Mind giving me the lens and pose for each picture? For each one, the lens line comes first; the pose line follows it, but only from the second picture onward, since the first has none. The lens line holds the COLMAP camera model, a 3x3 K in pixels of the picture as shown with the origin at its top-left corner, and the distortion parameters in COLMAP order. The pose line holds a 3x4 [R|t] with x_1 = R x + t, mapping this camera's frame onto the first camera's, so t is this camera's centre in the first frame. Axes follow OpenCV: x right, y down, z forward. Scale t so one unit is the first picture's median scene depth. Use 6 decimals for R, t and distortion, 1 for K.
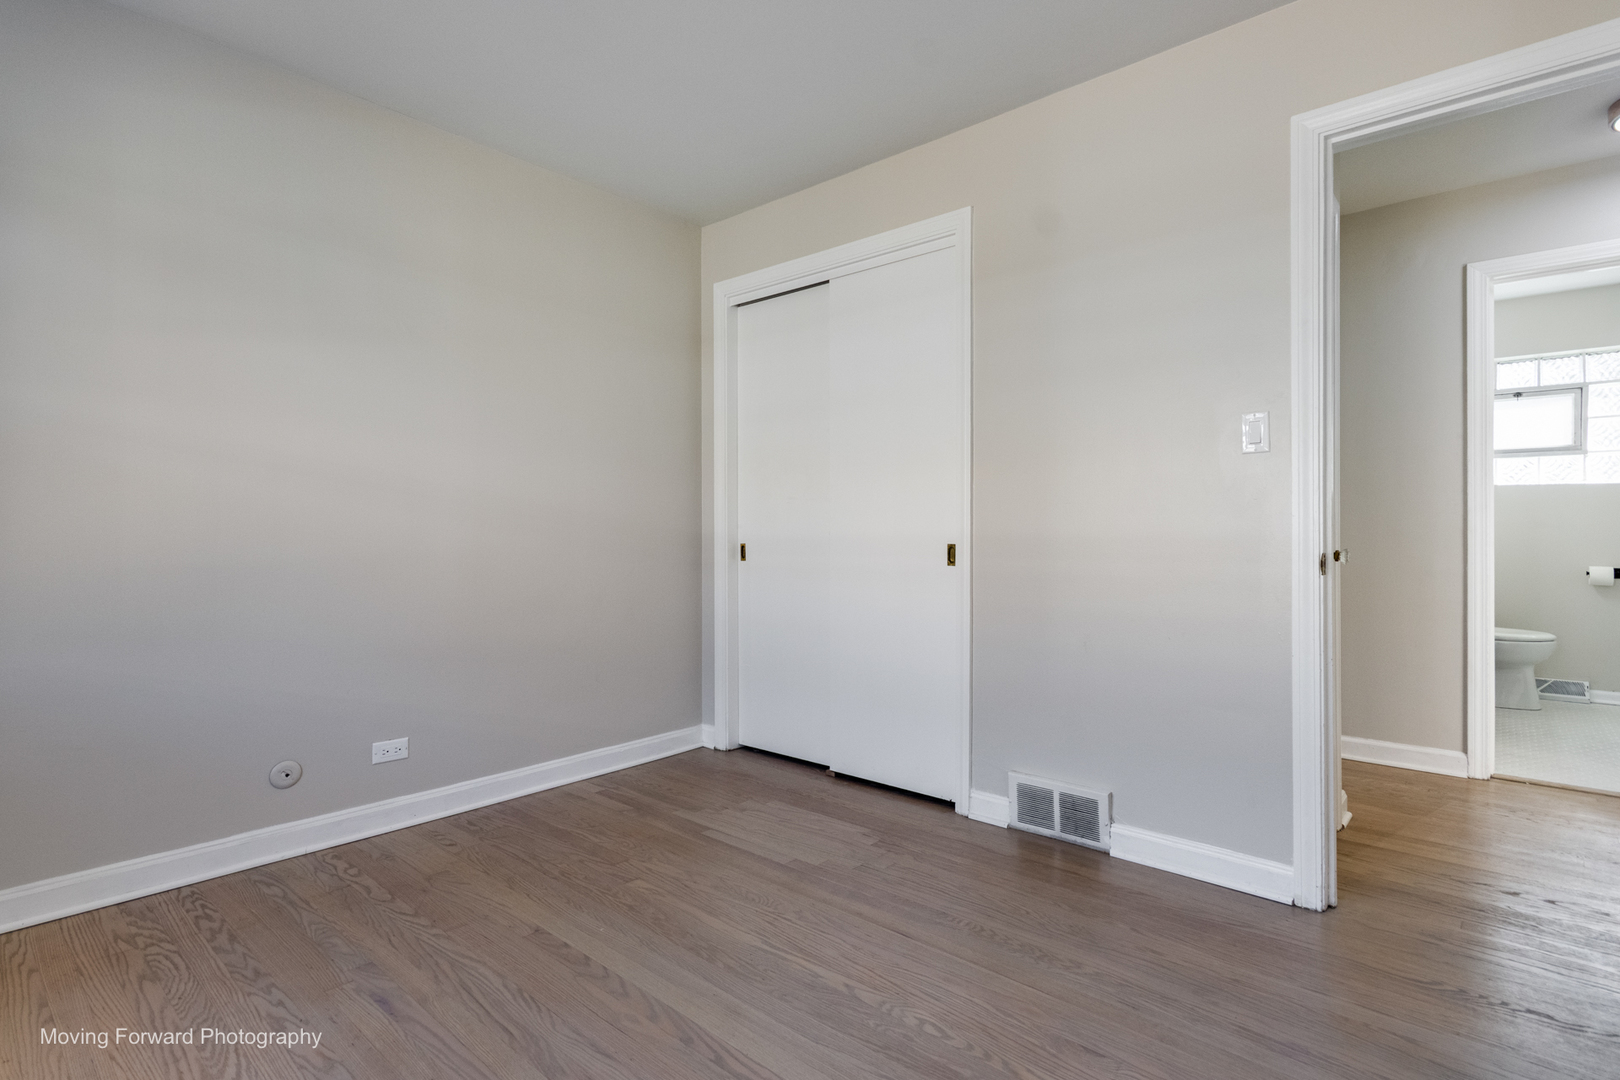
lens RADIAL K [[785.7, 0, 813.9], [0, 785.7, 531.4], [0, 0, 1]] dist [0.001377, 0.001445]
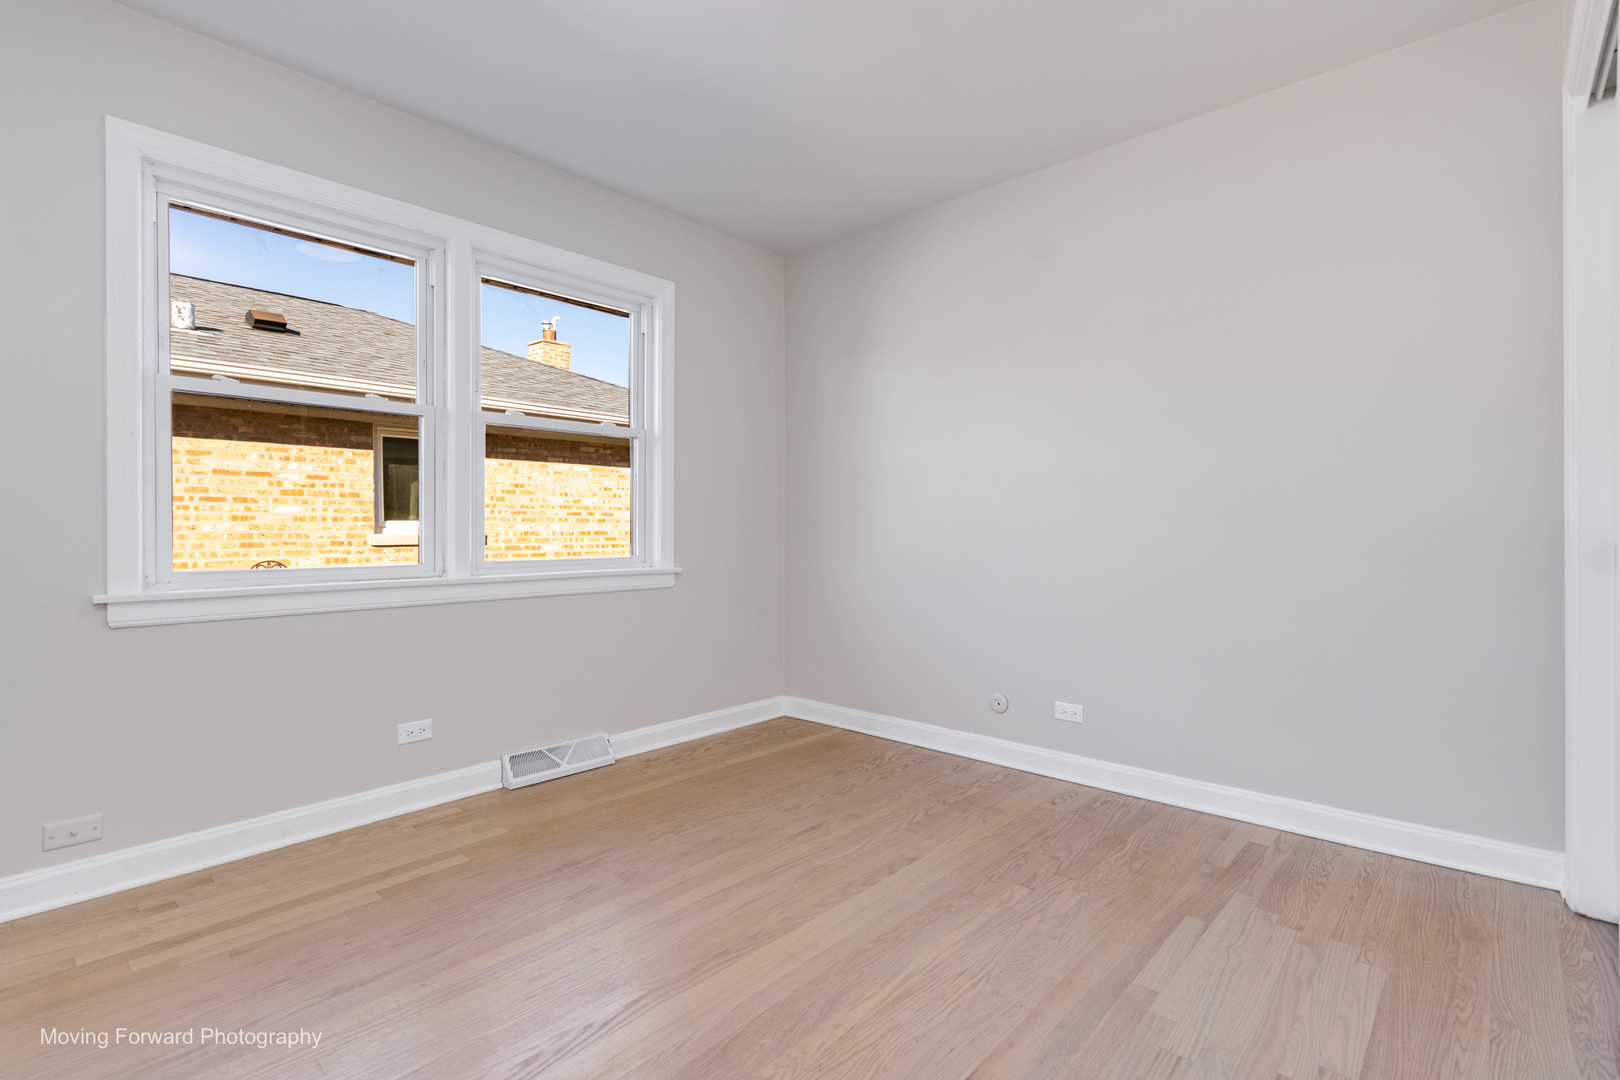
lens RADIAL K [[741.8, 0, 810.0], [0, 741.8, 540.0], [0, 0, 1]] dist [0.000554, -0.000027]
pose [[-0.000016, 0.018172, -0.999835, 0.611849], [0.004841, 0.999823, 0.018172, -0.001010], [0.999988, -0.004840, -0.000104, 0.667443]]
